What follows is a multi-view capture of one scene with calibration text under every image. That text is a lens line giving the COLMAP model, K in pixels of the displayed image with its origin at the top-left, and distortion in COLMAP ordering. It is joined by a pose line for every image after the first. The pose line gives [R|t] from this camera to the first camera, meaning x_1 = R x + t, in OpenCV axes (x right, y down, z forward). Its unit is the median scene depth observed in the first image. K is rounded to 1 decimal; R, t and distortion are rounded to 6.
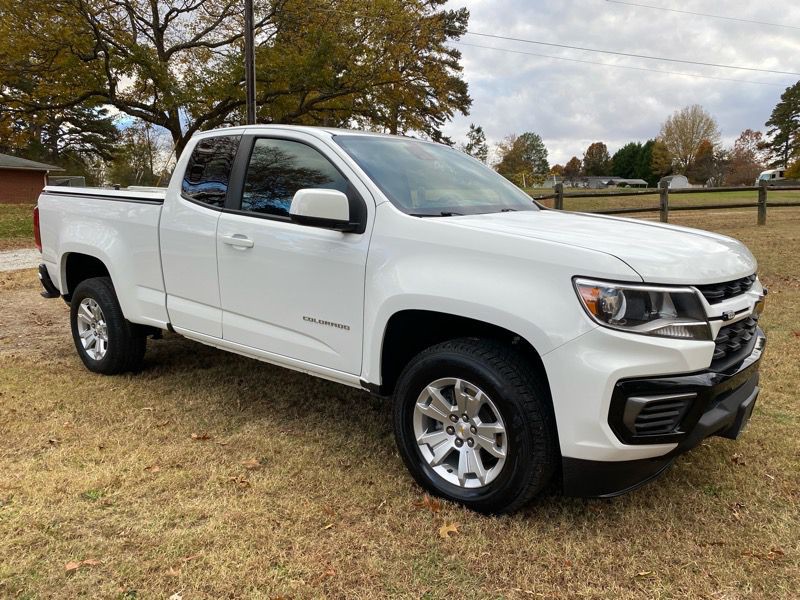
lens RADIAL K [[610.3, 0, 404.1], [0, 610.3, 305.9], [0, 0, 1]] dist [0.031016, -0.022610]
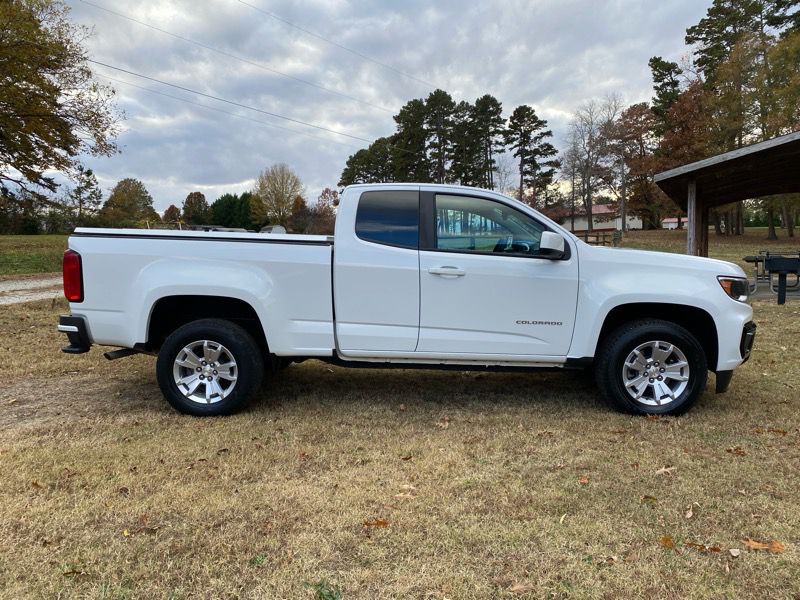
lens RADIAL K [[610.3, 0, 406.2], [0, 610.3, 296.3], [0, 0, 1]] dist [0.031016, -0.022610]
pose [[0.799693, -0.054432, 0.597937, -0.848312], [0.109352, 0.992430, -0.055906, 0.008278], [-0.590367, 0.110093, 0.799591, 0.013975]]
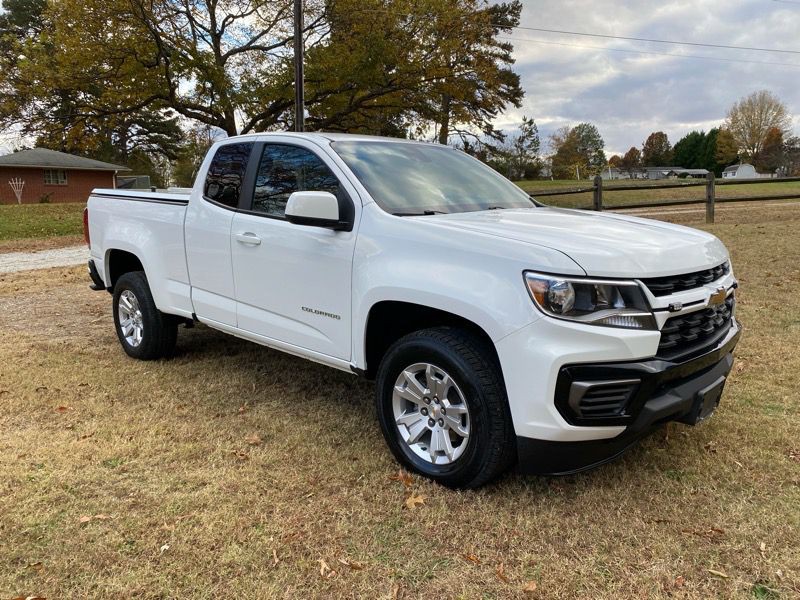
lens RADIAL K [[610.3, 0, 401.8], [0, 610.3, 293.3], [0, 0, 1]] dist [0.031016, -0.022610]
pose [[0.995786, 0.002768, -0.091670, 0.079821], [-0.003708, 0.999942, -0.010090, 0.002359], [0.091637, 0.010387, 0.995738, -0.053207]]
